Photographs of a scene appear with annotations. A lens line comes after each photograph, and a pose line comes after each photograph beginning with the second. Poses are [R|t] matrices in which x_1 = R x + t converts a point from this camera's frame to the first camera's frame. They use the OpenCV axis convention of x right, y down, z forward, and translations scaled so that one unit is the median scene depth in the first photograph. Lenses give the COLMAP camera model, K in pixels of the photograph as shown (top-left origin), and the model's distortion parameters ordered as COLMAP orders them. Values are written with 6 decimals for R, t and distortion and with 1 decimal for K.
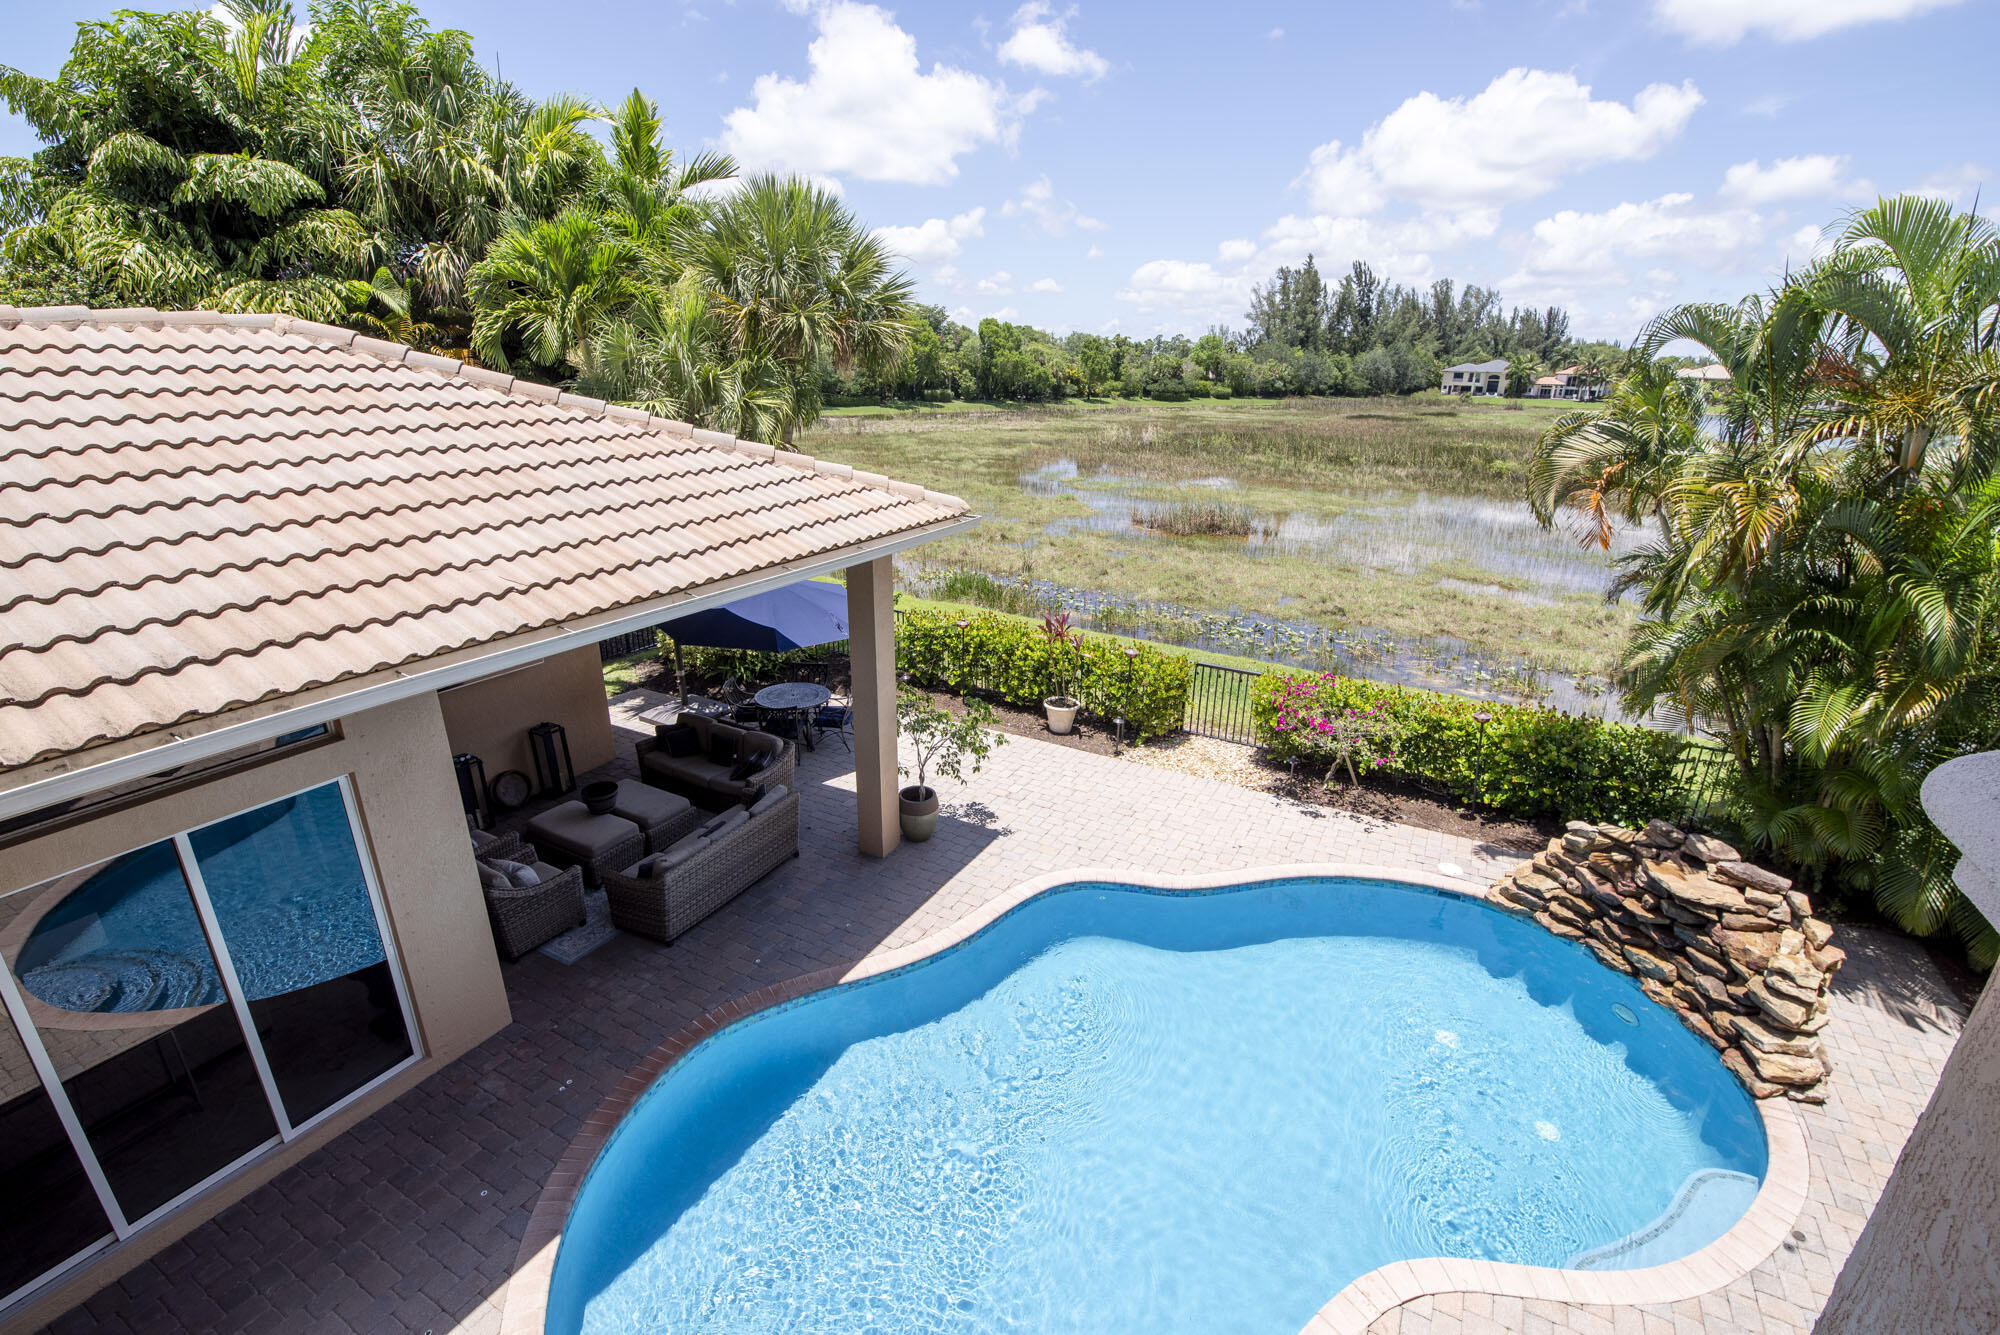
lens RADIAL K [[861.2, 0, 1022.9], [0, 861.2, 679.0], [0, 0, 1]] dist [-0.002231, -0.008713]
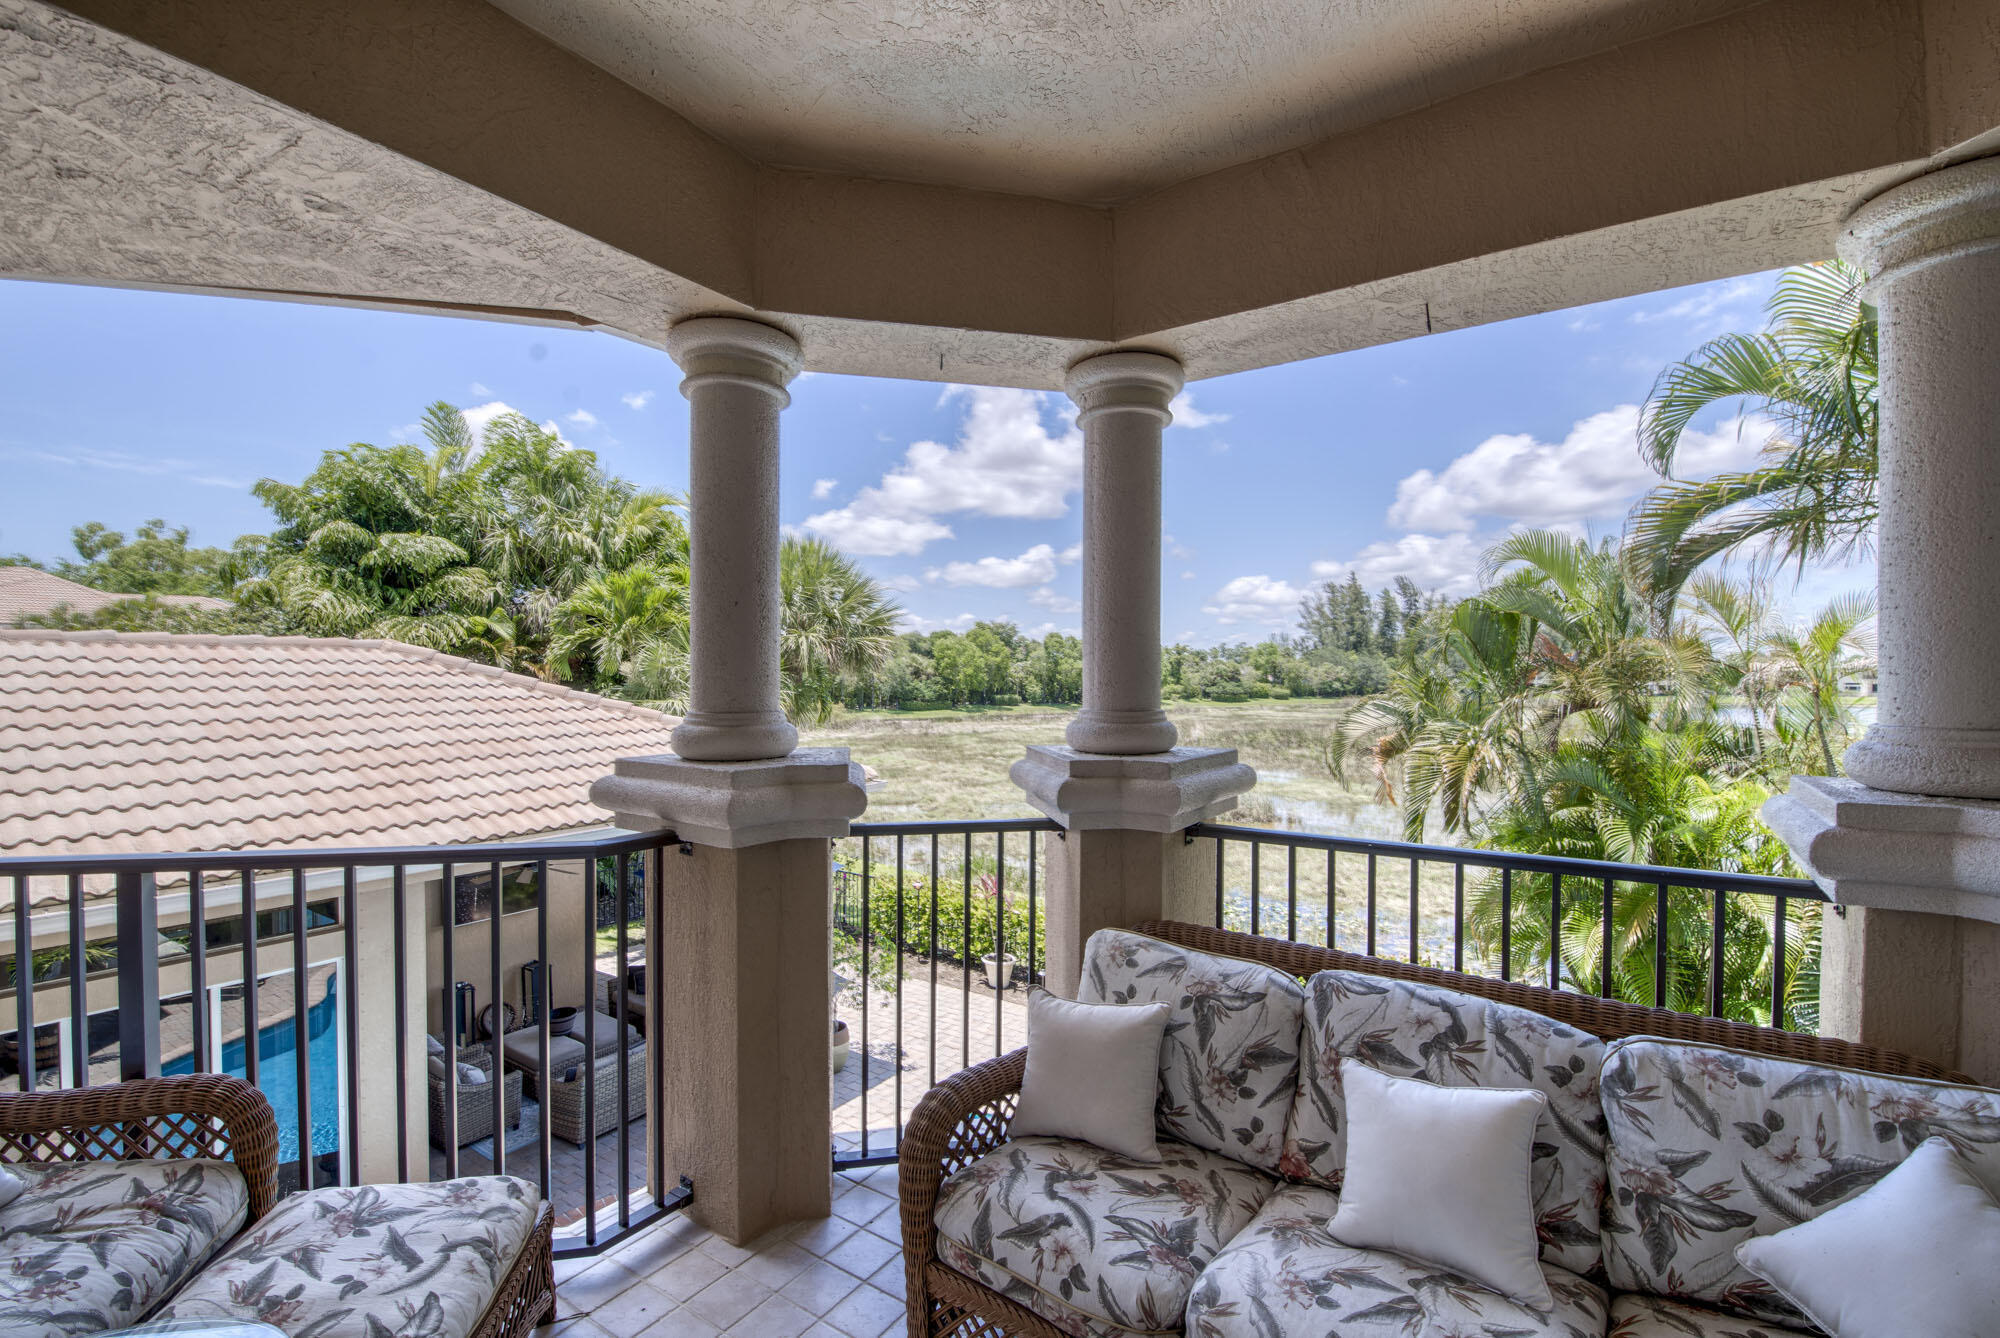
lens RADIAL K [[861.2, 0, 1022.9], [0, 861.2, 680.5], [0, 0, 1]] dist [-0.002231, -0.008713]
pose [[0.995604, -0.016140, -0.092260, 0.181097], [-0.015657, 0.942500, -0.333840, 0.059505], [0.092343, 0.333817, 0.938104, -0.137421]]
